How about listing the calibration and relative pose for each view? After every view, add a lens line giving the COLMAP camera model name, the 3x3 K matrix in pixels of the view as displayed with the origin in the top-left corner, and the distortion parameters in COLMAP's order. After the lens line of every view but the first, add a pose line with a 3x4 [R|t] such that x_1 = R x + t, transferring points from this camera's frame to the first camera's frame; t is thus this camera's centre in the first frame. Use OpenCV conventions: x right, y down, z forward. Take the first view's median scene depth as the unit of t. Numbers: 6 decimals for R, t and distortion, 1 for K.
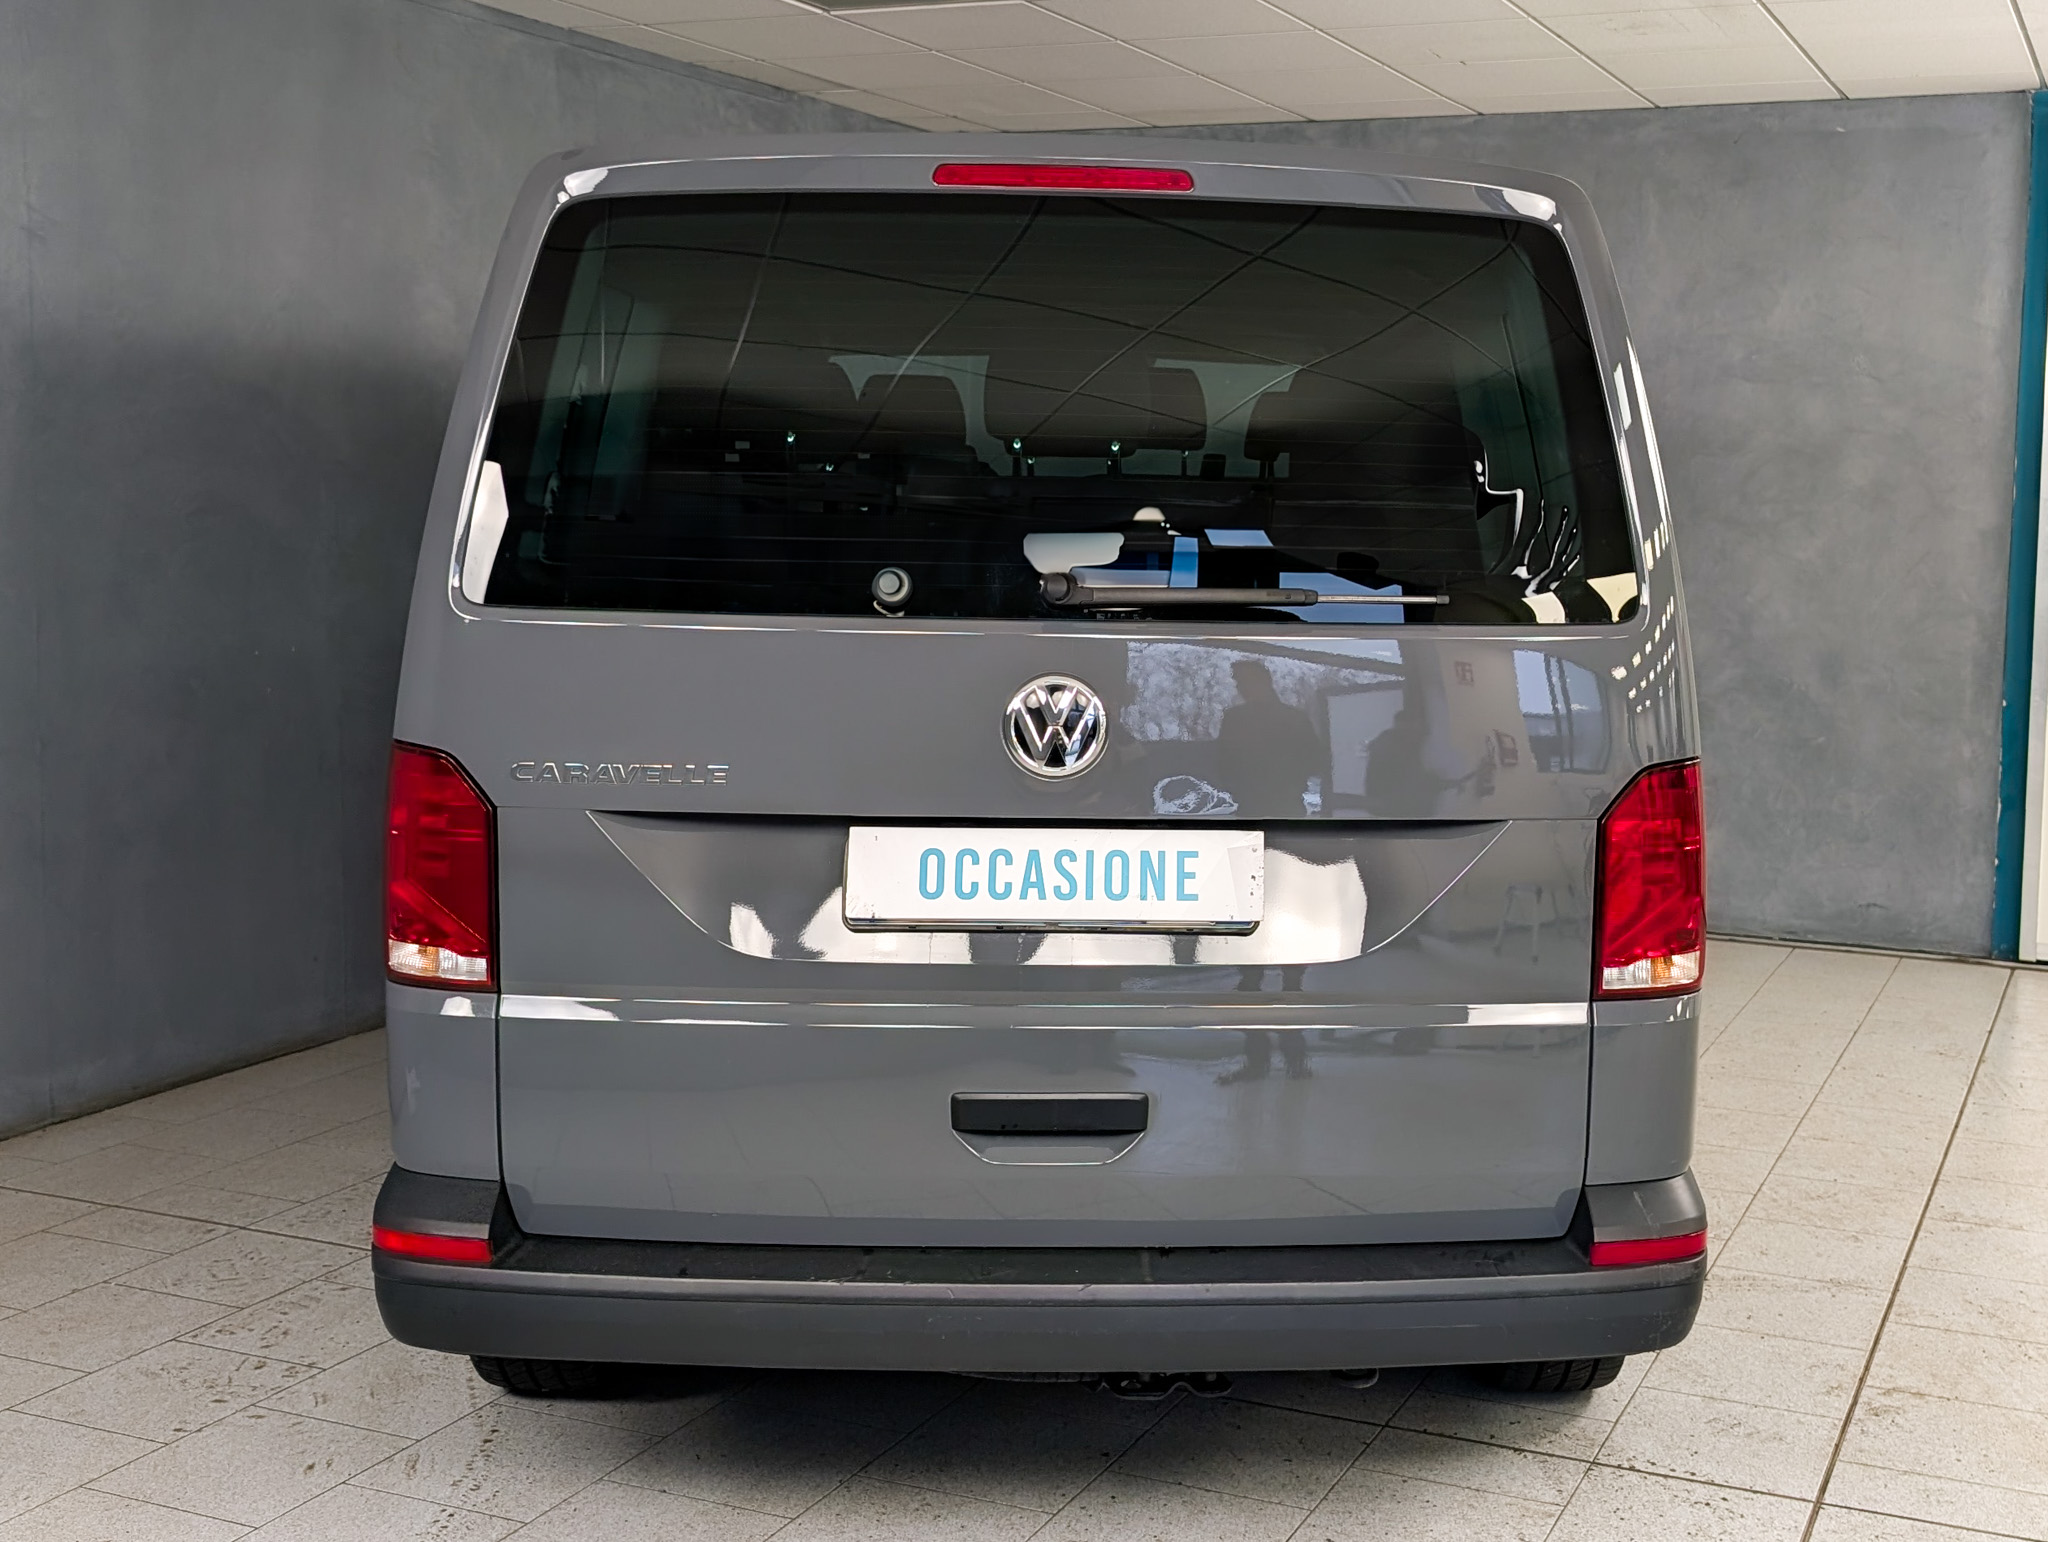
lens RADIAL K [[2323.5, 0, 1029.1], [0, 2323.5, 671.4], [0, 0, 1]] dist [0.071721, -0.031533]
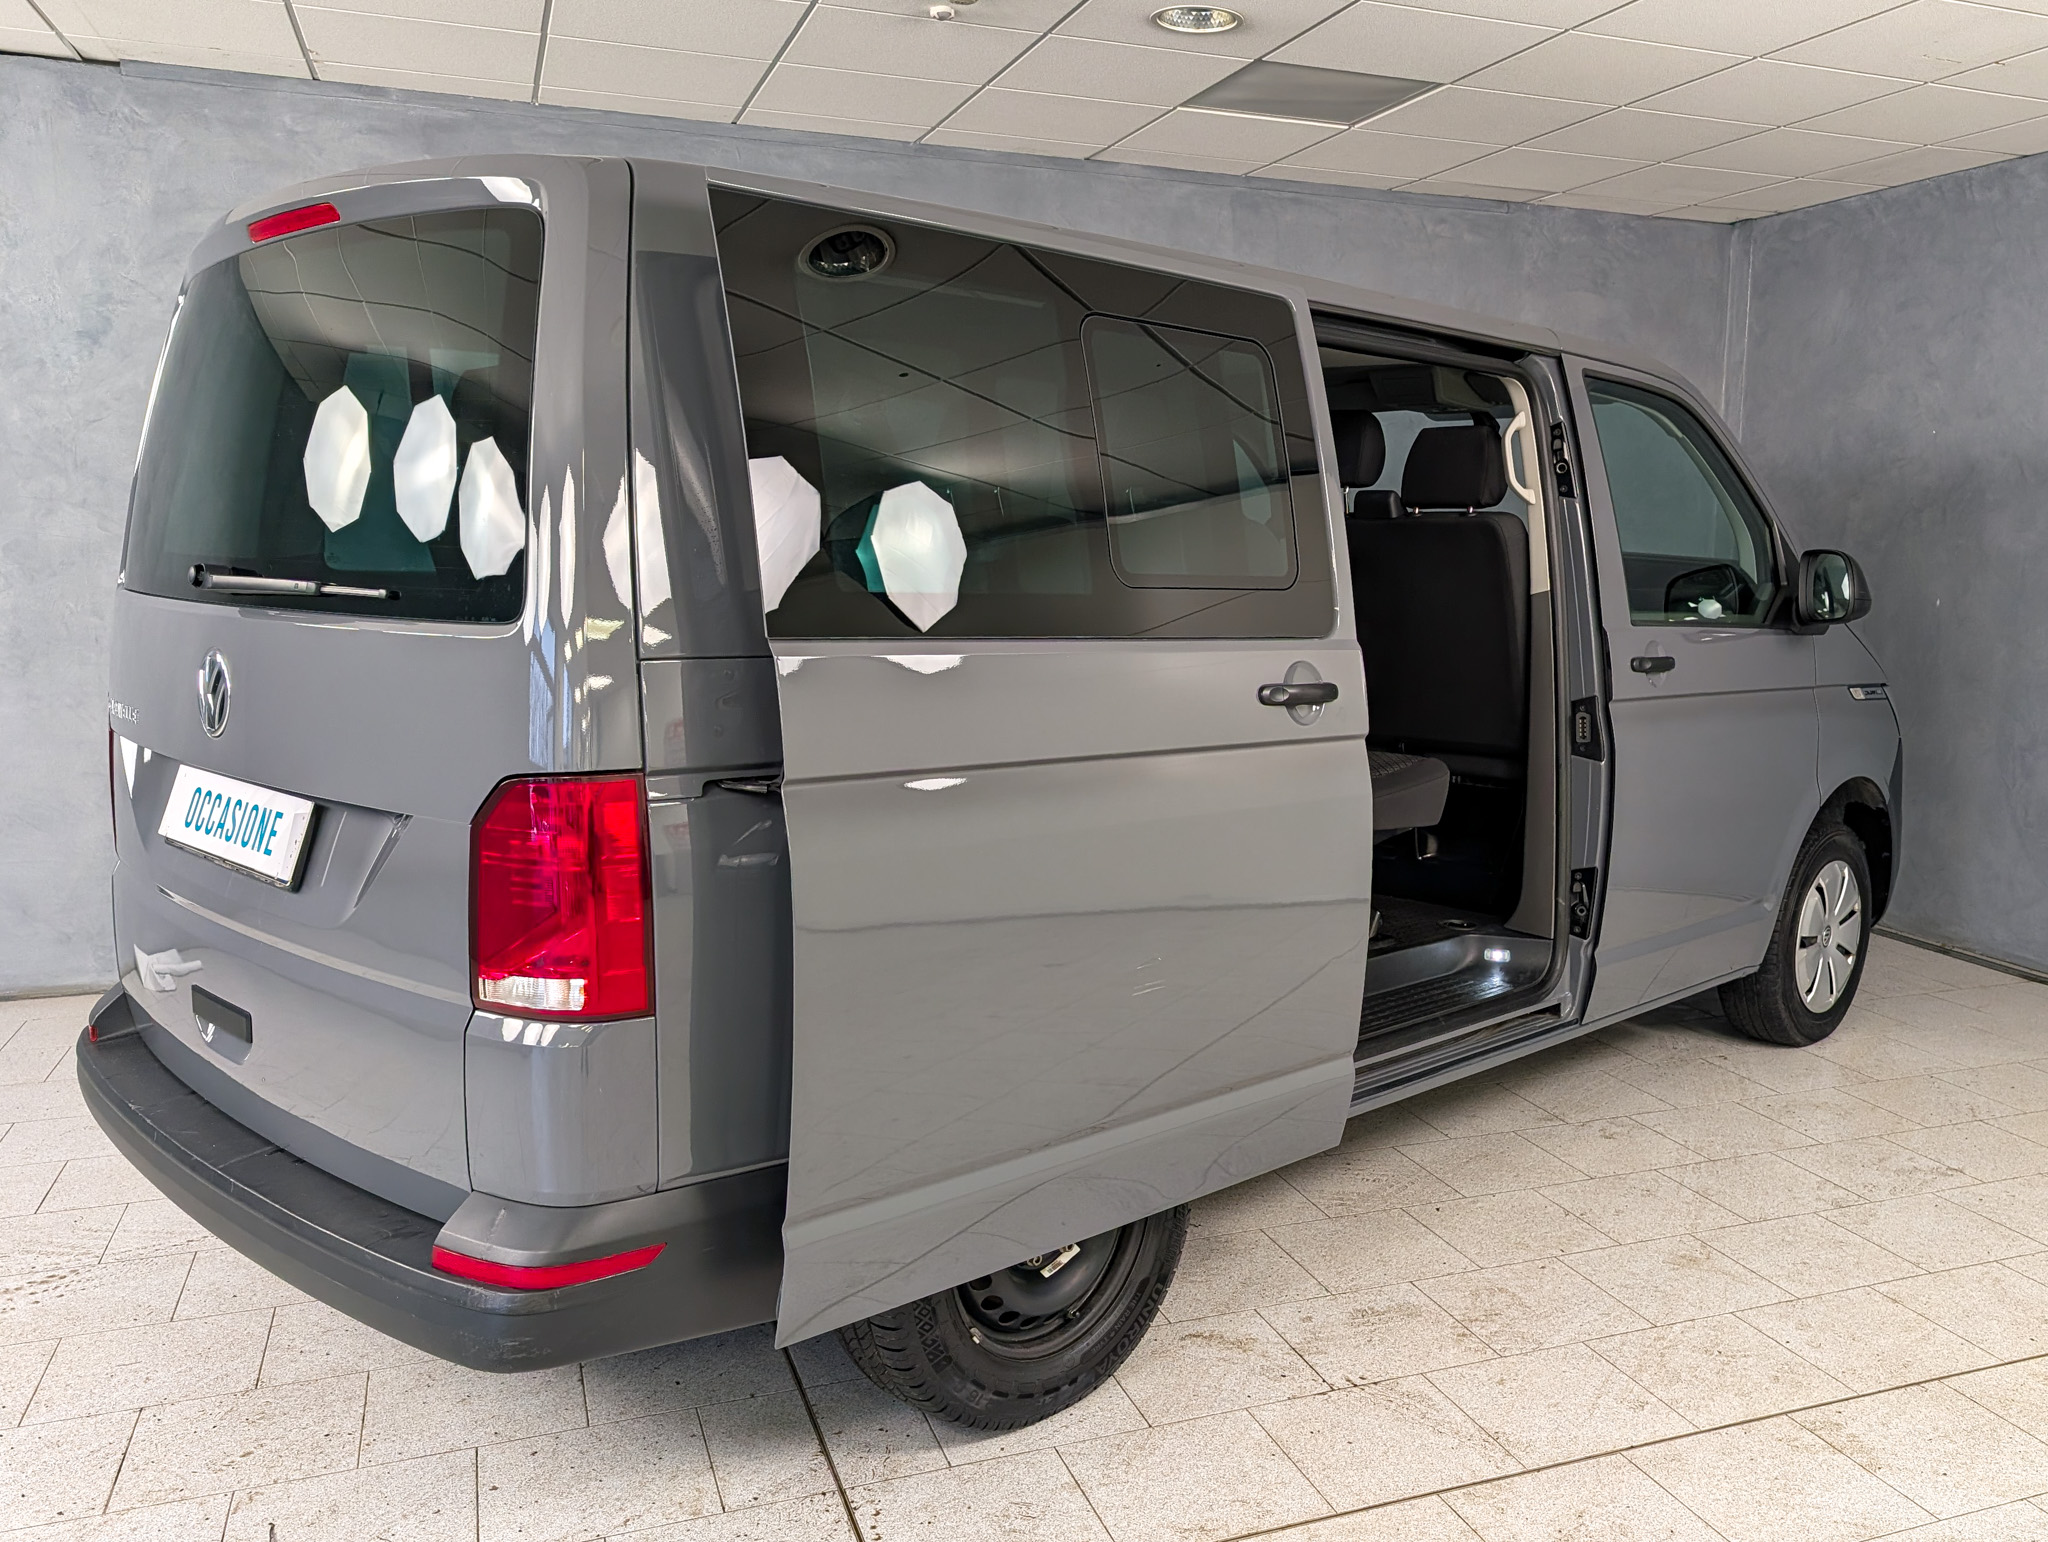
lens RADIAL K [[1647.7, 0, 1017.9], [0, 1647.7, 814.9], [0, 0, 1]] dist [0.009910, 0.004577]
pose [[0.731147, 0.112418, -0.672894, 0.877352], [-0.066327, 0.993371, 0.093890, -0.021641], [0.678988, -0.024016, 0.733756, 0.651823]]
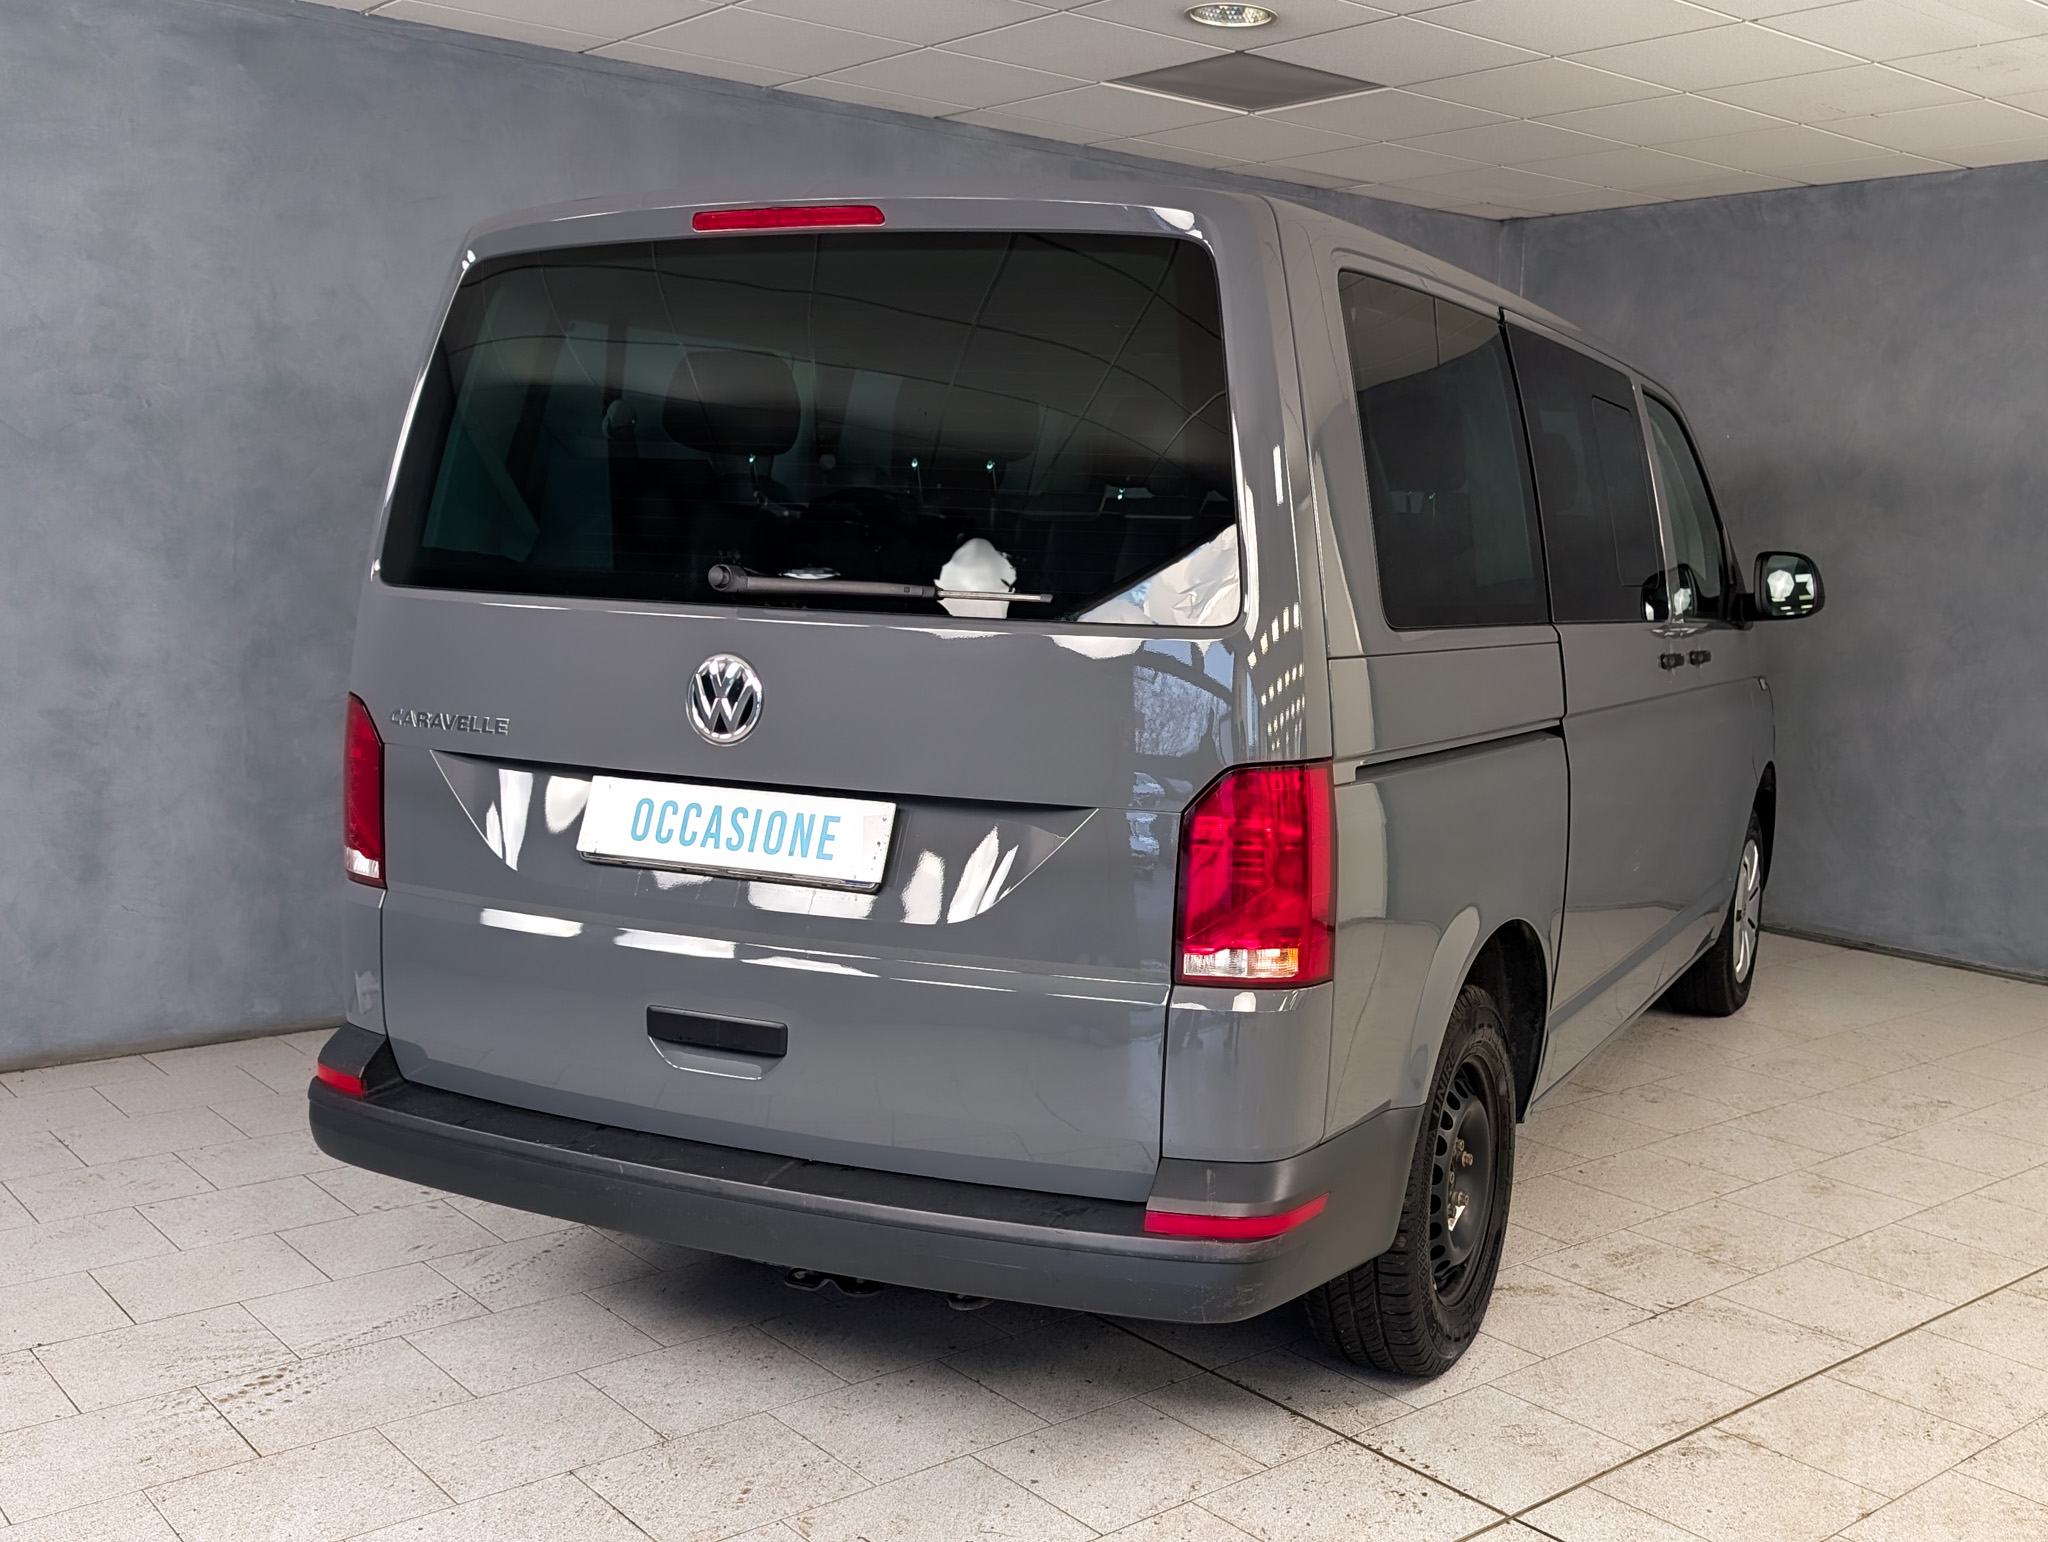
lens RADIAL K [[1985.2, 0, 1024.5], [0, 1985.2, 807.0], [0, 0, 1]] dist [0.028988, -0.023578]
pose [[0.905608, 0.070497, -0.418215, 0.555413], [-0.052572, 0.997143, 0.054245, 0.015548], [0.420844, -0.027138, 0.906727, 0.165245]]
